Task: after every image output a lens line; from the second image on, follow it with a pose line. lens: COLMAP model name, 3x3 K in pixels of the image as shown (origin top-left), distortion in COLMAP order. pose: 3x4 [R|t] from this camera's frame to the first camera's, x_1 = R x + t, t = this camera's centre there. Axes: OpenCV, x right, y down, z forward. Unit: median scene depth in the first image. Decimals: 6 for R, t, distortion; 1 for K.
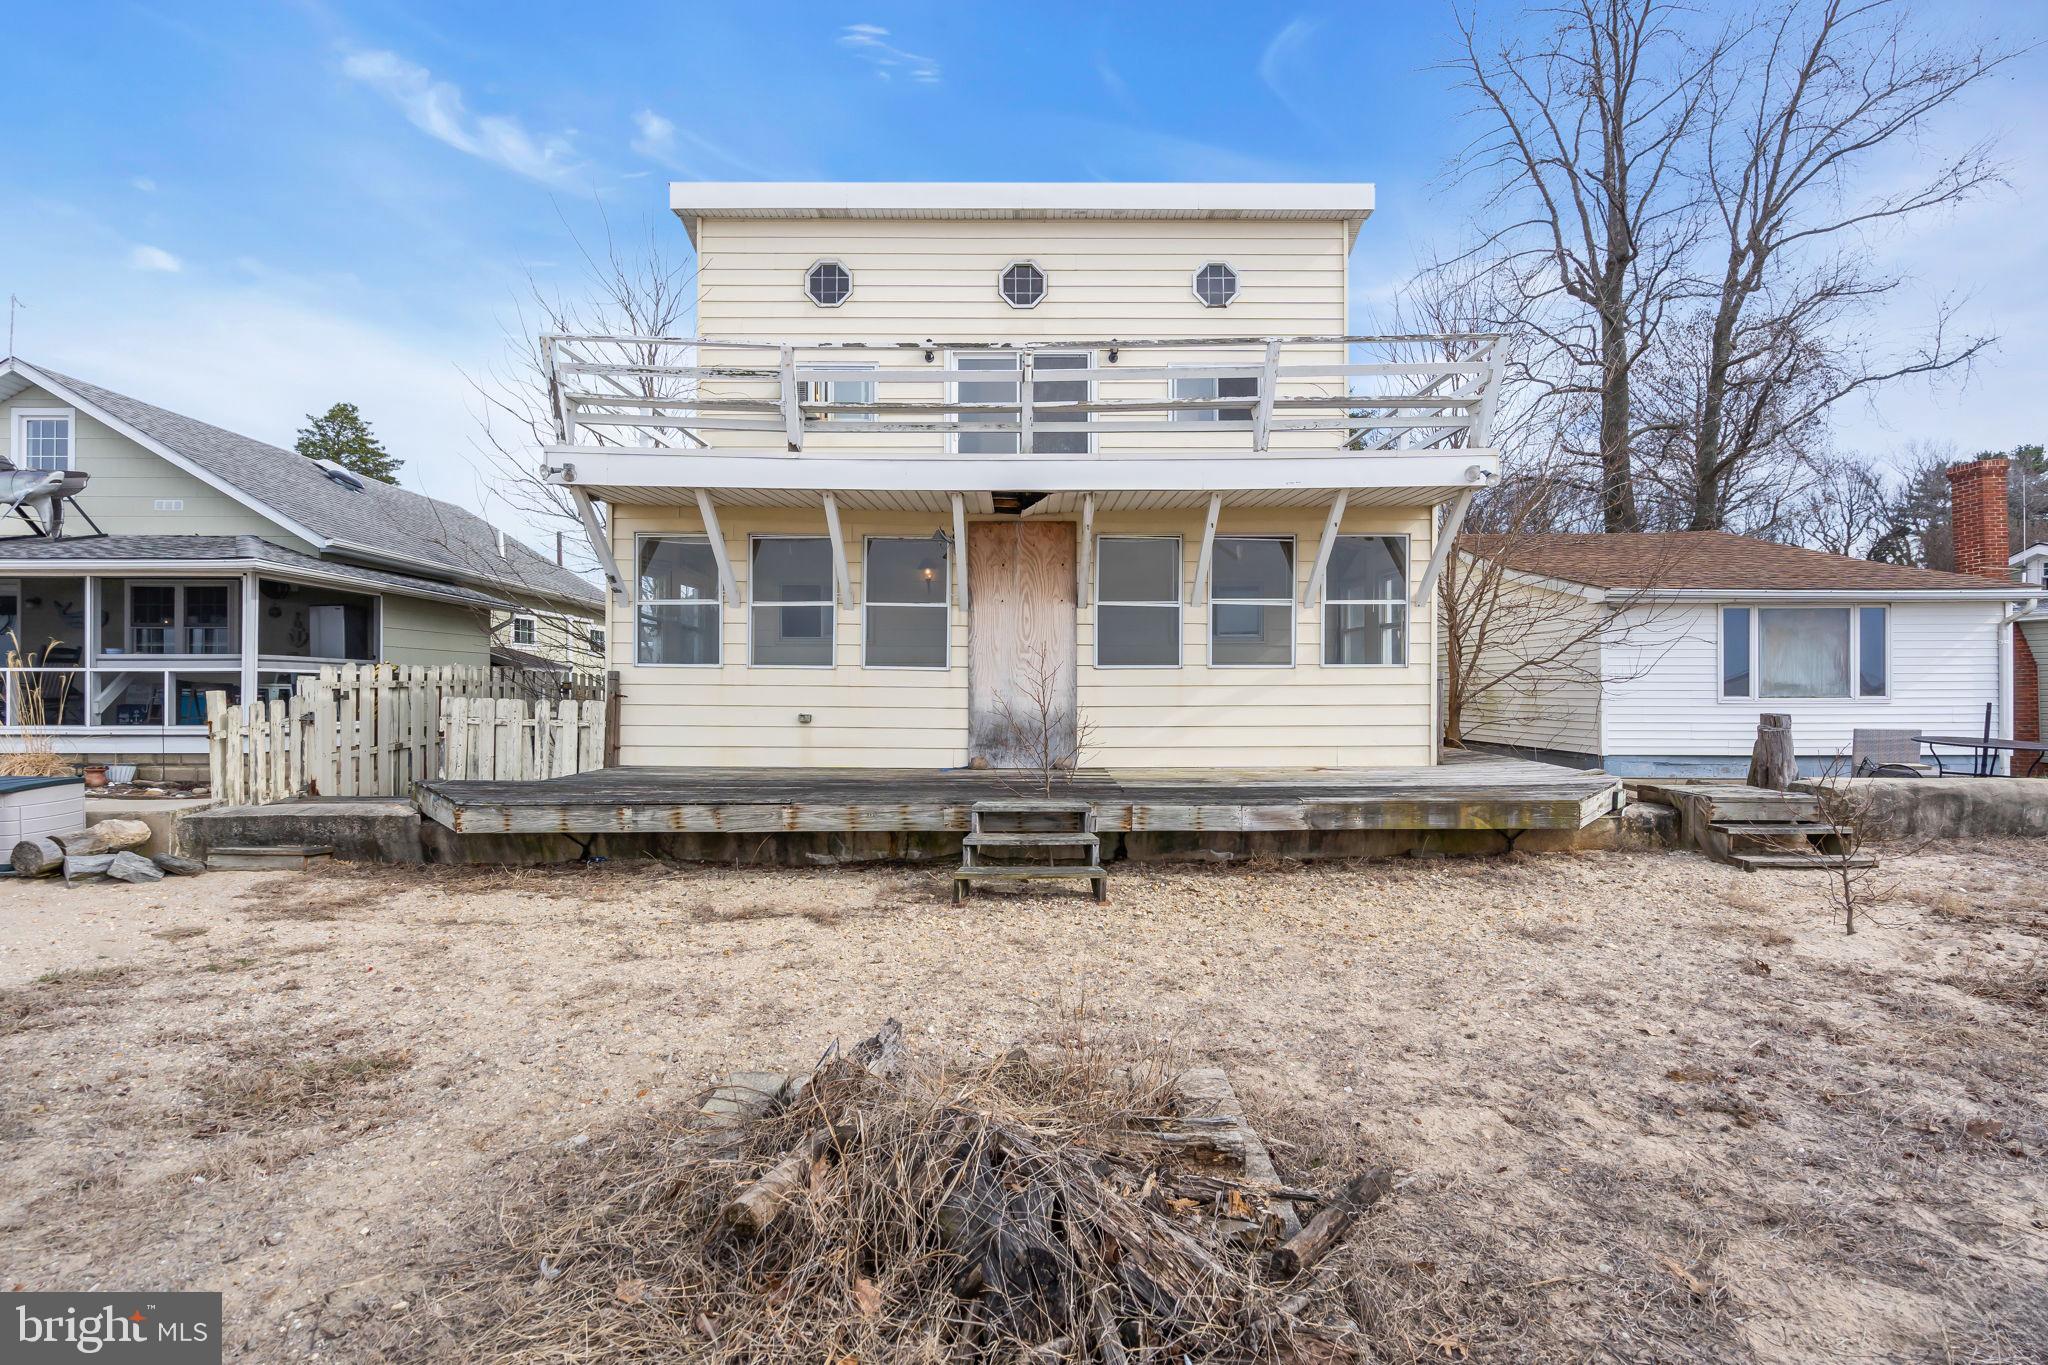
lens RADIAL K [[925.8, 0, 1026.7], [0, 925.8, 688.7], [0, 0, 1]] dist [-0.003746, 0.001507]
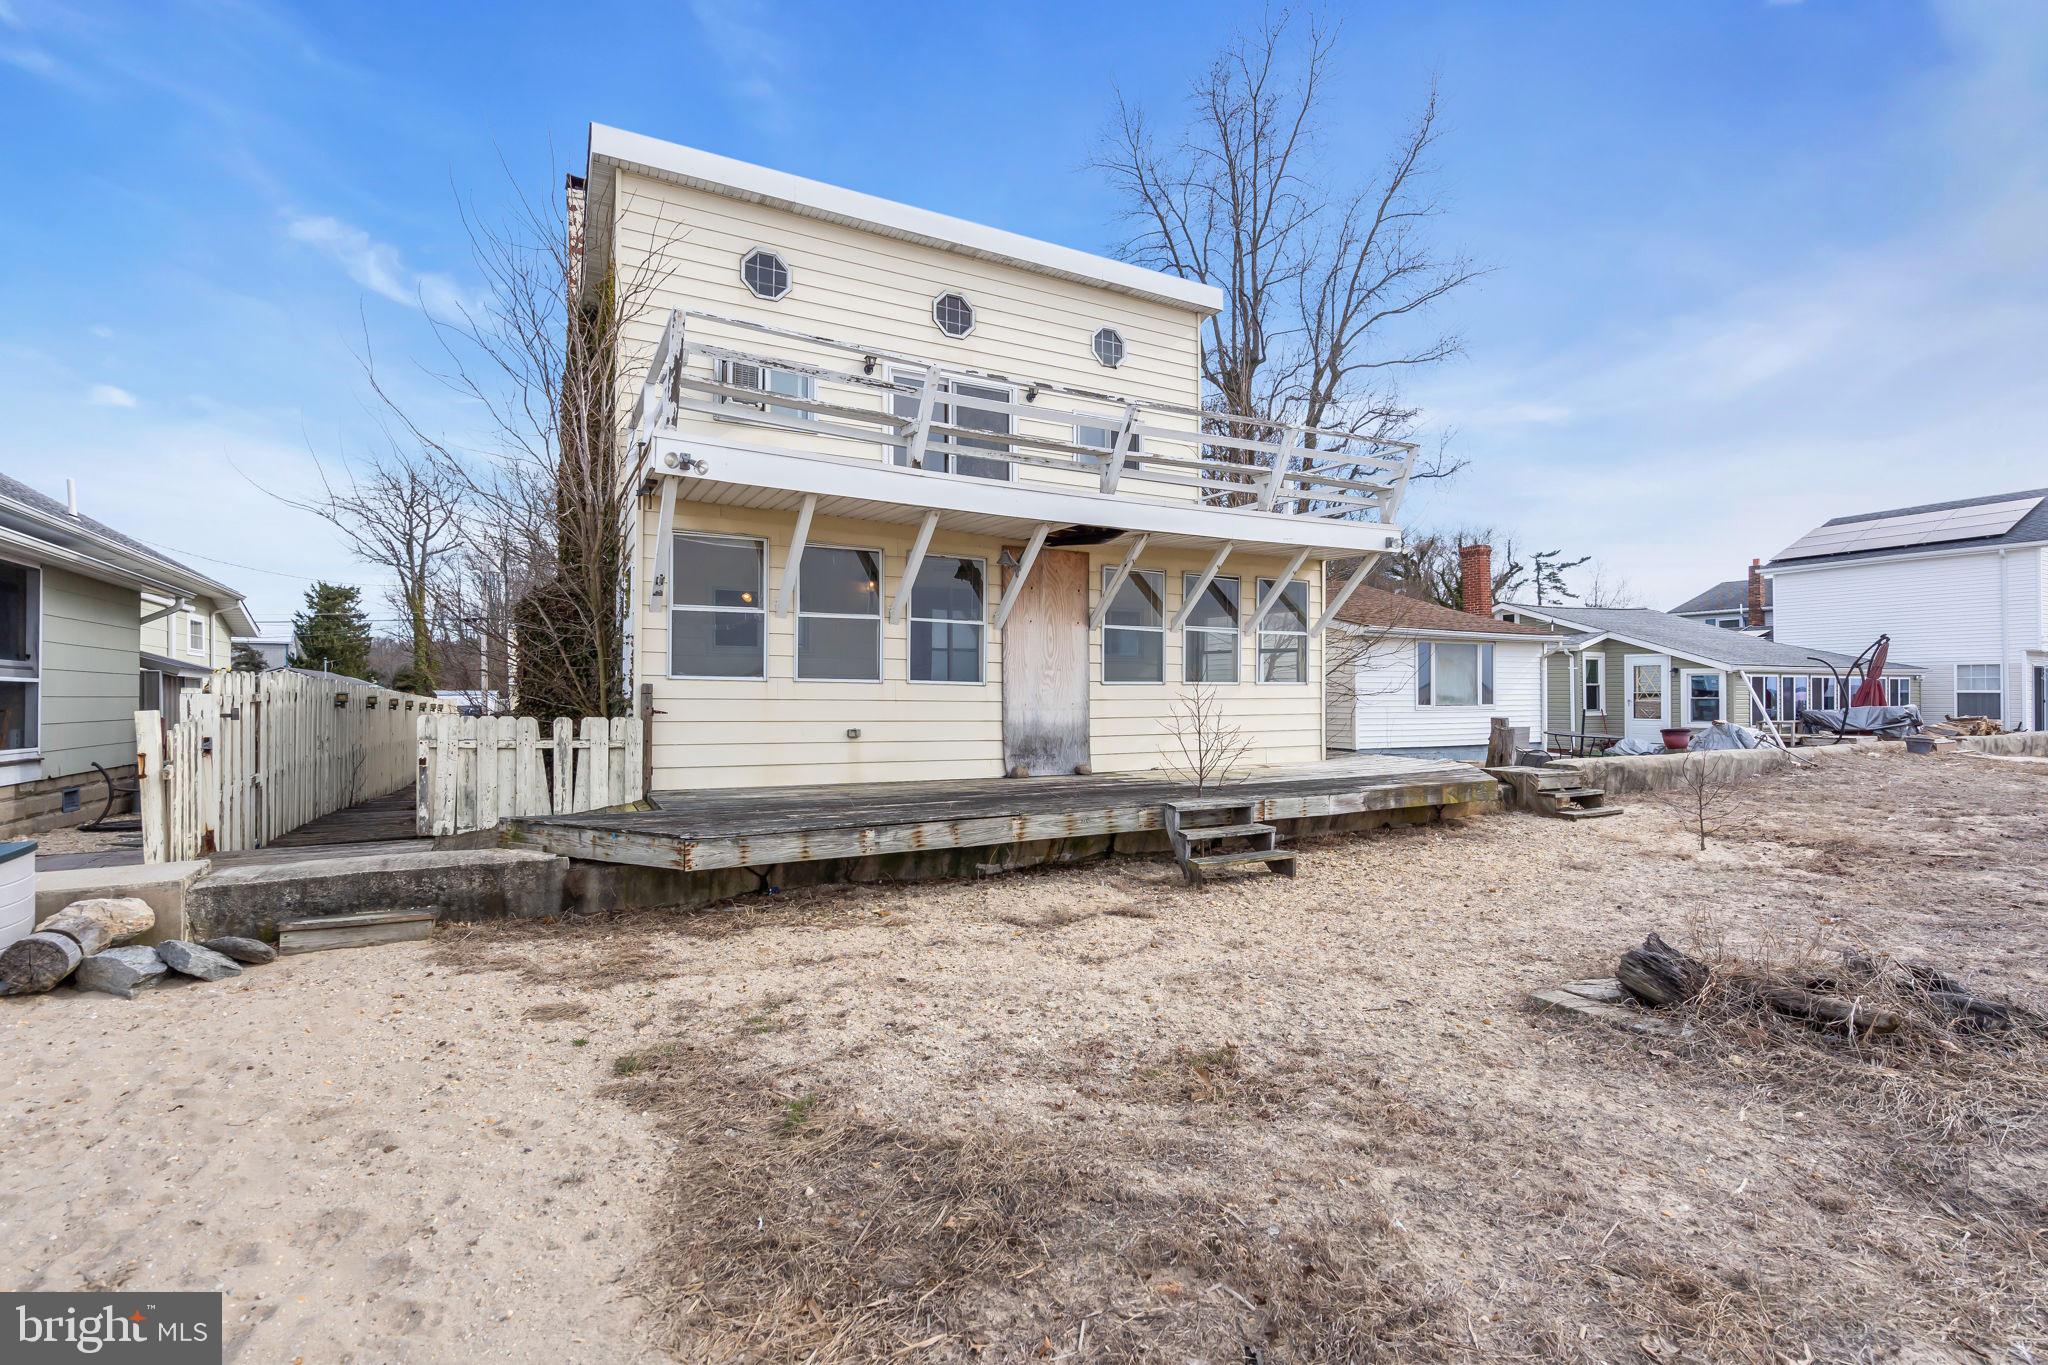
lens RADIAL K [[925.8, 0, 1038.5], [0, 925.8, 686.3], [0, 0, 1]] dist [-0.003746, 0.001507]
pose [[0.881557, 0.005122, 0.472050, -0.529182], [-0.001031, 0.999960, -0.008926, -0.009191], [-0.472077, 0.007382, 0.881526, 0.044819]]
